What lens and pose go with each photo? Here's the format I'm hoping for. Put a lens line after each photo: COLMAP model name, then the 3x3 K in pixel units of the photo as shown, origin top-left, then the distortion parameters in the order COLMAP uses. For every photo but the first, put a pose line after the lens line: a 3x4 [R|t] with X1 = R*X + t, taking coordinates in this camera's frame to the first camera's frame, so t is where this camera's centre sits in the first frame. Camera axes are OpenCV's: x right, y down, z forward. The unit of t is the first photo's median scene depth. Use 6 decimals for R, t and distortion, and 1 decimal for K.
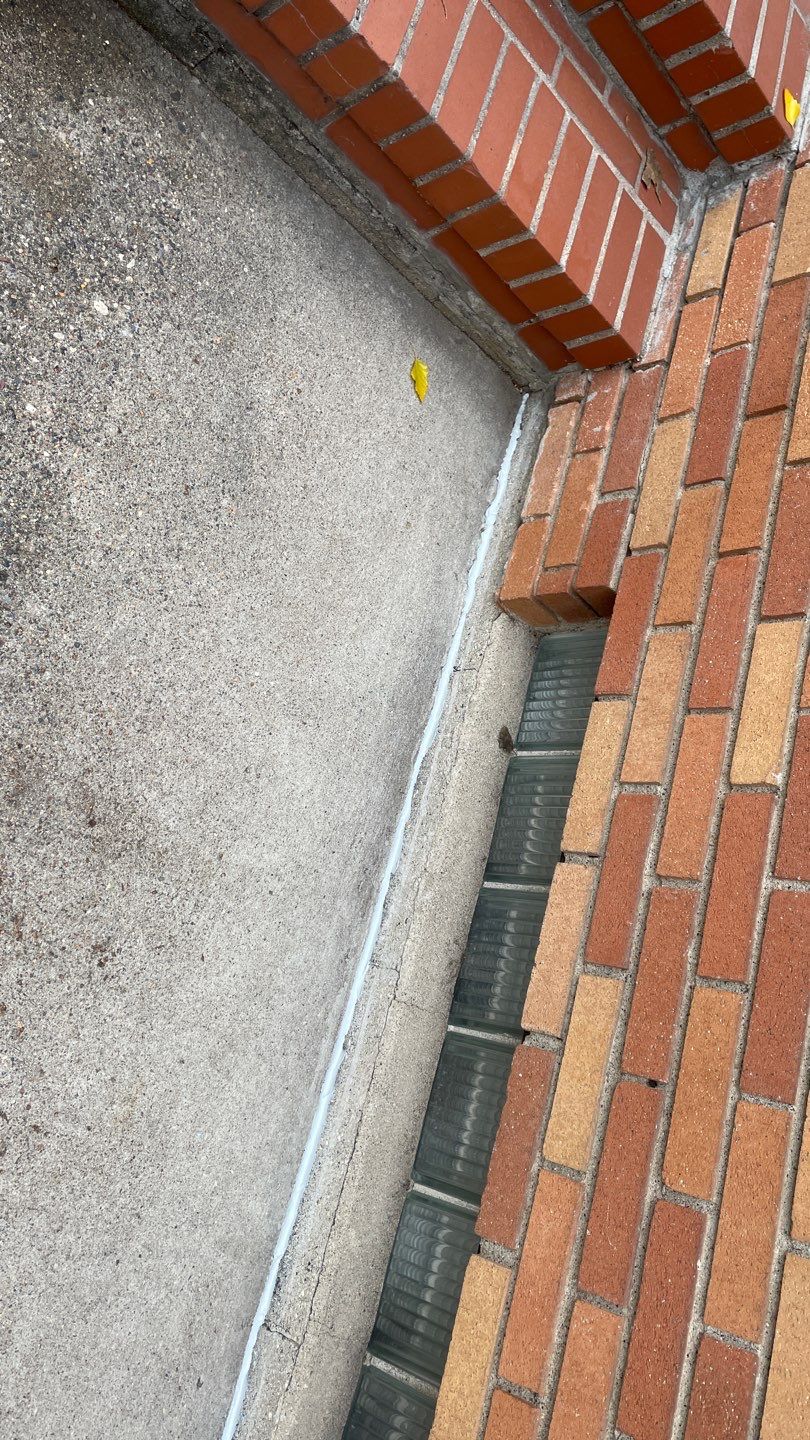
lens RADIAL K [[1079.2, 0, 419.3], [0, 1079.2, 708.2], [0, 0, 1]] dist [0.082490, -0.102854]
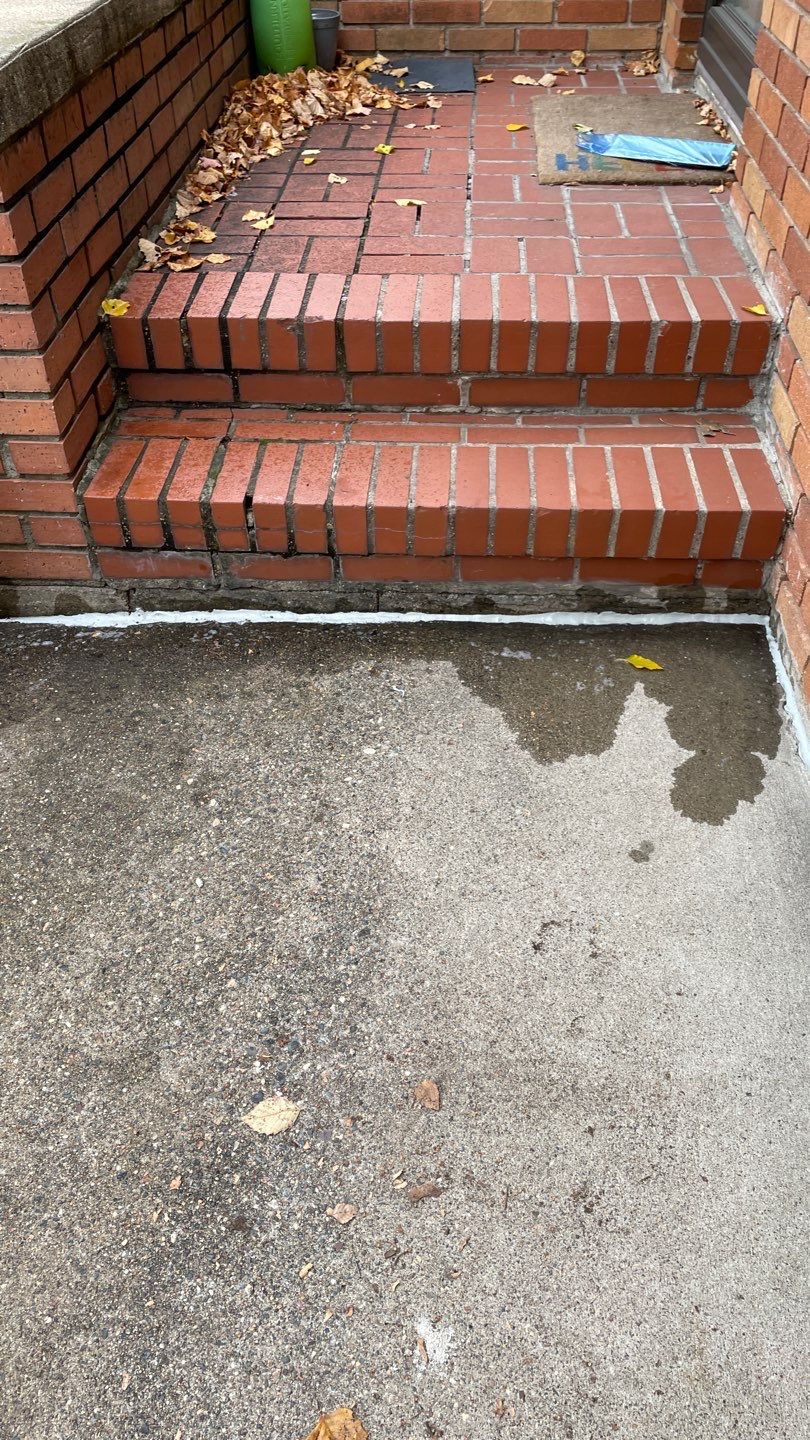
lens RADIAL K [[1079.2, 0, 394.8], [0, 1079.2, 717.8], [0, 0, 1]] dist [0.082490, -0.102854]
pose [[0.658983, -0.681586, -0.318090, 0.186911], [0.339986, 0.647156, -0.682347, 0.532961], [0.670933, 0.341509, 0.658195, 0.108061]]
